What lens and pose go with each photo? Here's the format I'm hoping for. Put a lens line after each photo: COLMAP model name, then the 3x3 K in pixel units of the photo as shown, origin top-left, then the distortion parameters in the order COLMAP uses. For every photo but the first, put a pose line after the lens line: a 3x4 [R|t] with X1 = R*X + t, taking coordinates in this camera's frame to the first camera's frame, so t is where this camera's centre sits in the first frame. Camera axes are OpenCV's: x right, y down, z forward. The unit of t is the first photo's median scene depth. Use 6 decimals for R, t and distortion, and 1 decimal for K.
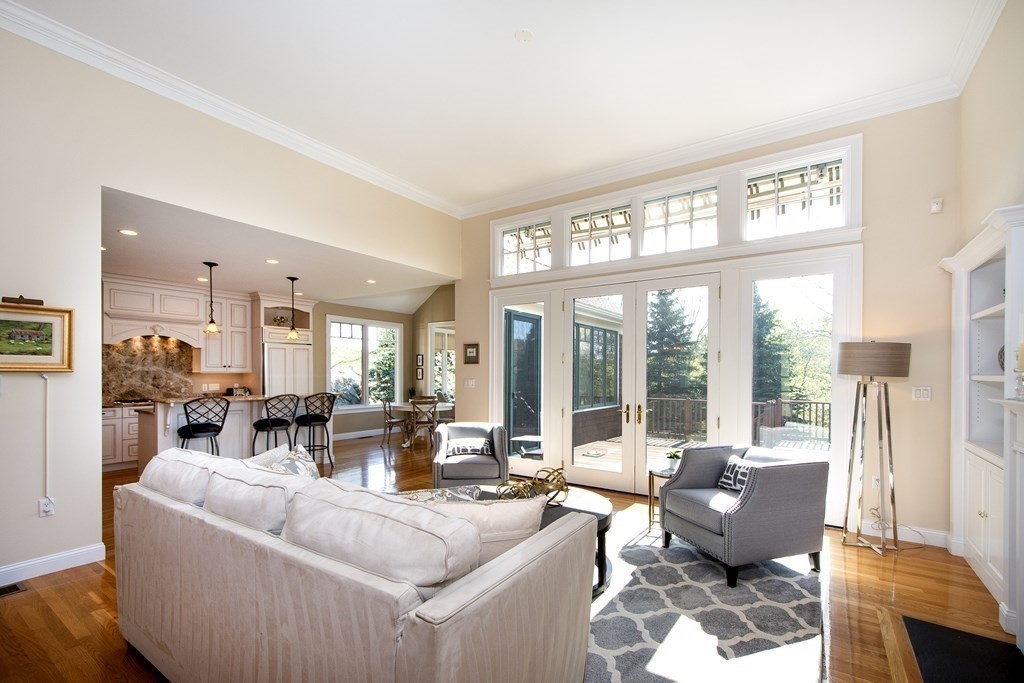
lens RADIAL K [[451.1, 0, 509.4], [0, 451.1, 375.9], [0, 0, 1]] dist [-0.021279, 0.000264]
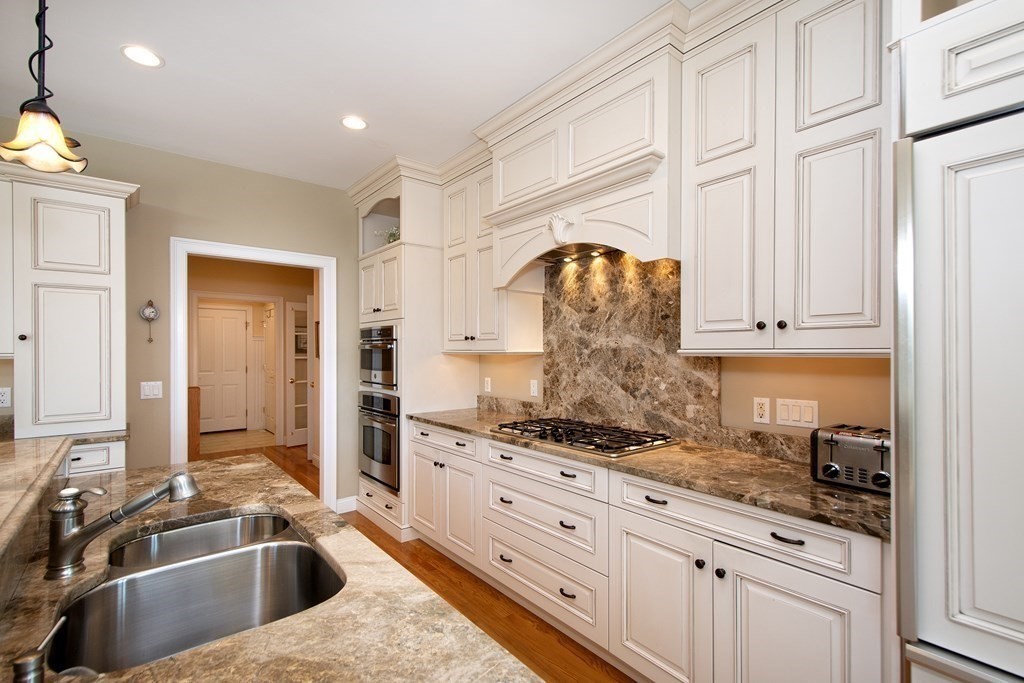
lens RADIAL K [[470.5, 0, 544.4], [0, 470.5, 354.8], [0, 0, 1]] dist [0.000999, 0.000007]
pose [[-0.254533, 0.006140, -0.967045, -0.458113], [-0.007770, 0.999935, 0.008394, -0.009450], [0.967033, 0.009650, -0.254468, 1.140725]]
